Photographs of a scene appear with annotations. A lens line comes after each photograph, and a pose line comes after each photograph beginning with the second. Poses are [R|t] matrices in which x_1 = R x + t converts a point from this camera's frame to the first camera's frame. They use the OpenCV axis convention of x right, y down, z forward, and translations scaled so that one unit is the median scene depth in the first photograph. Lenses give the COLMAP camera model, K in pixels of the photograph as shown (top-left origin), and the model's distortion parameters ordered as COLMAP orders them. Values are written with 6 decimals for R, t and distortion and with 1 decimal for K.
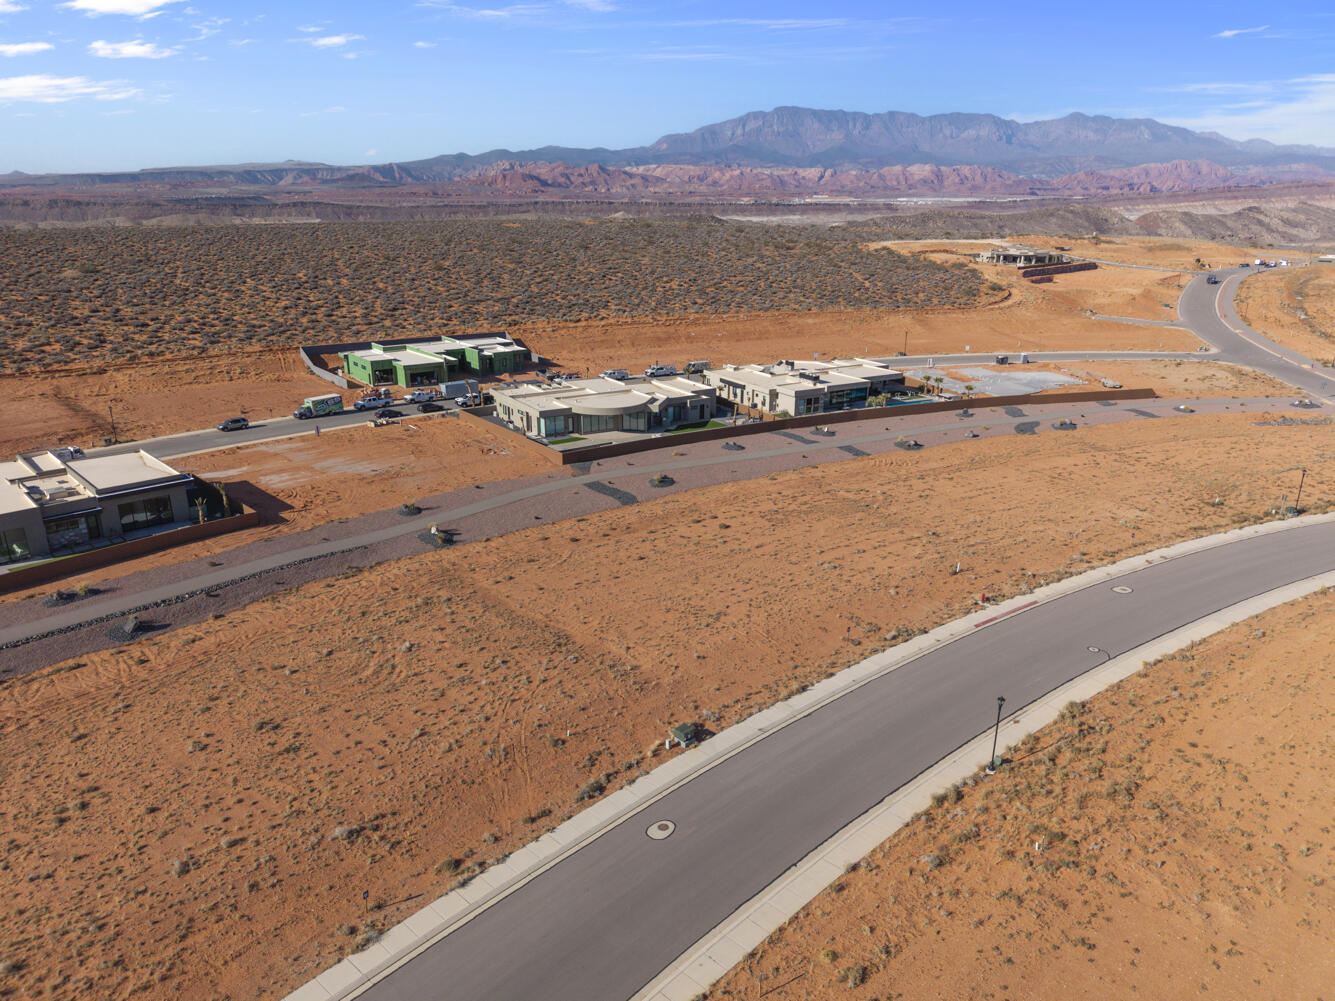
lens RADIAL K [[917.1, 0, 669.3], [0, 917.1, 504.1], [0, 0, 1]] dist [0.017831, -0.019273]
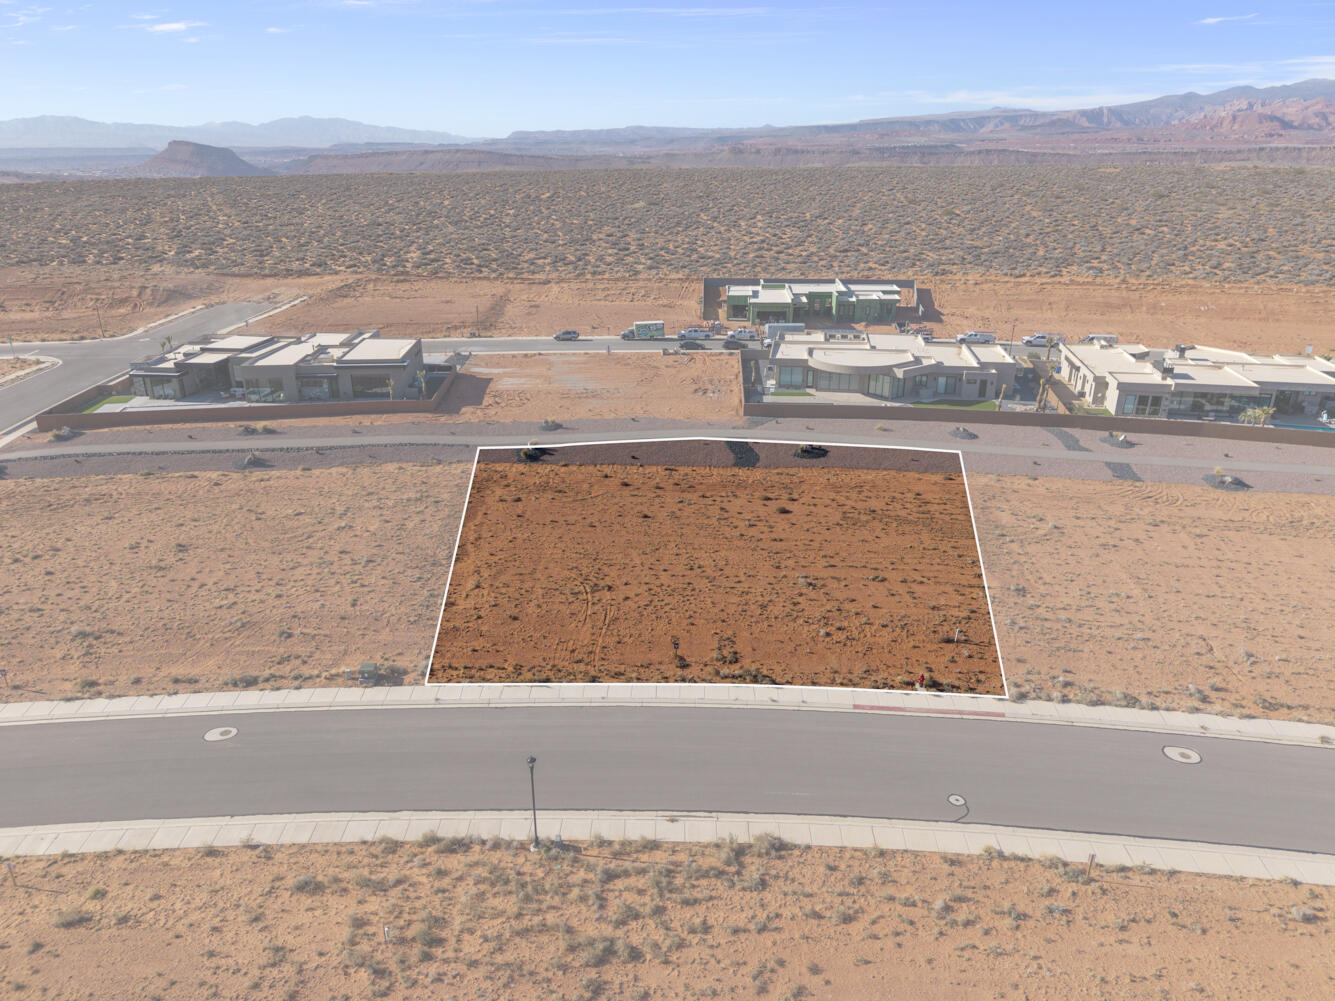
lens RADIAL K [[917.1, 0, 653.8], [0, 917.1, 503.2], [0, 0, 1]] dist [0.017831, -0.019273]
pose [[0.752619, 0.233496, -0.615666, 0.326959], [-0.203575, 0.971718, 0.119671, -0.039192], [0.626196, 0.035268, 0.778867, 0.179972]]
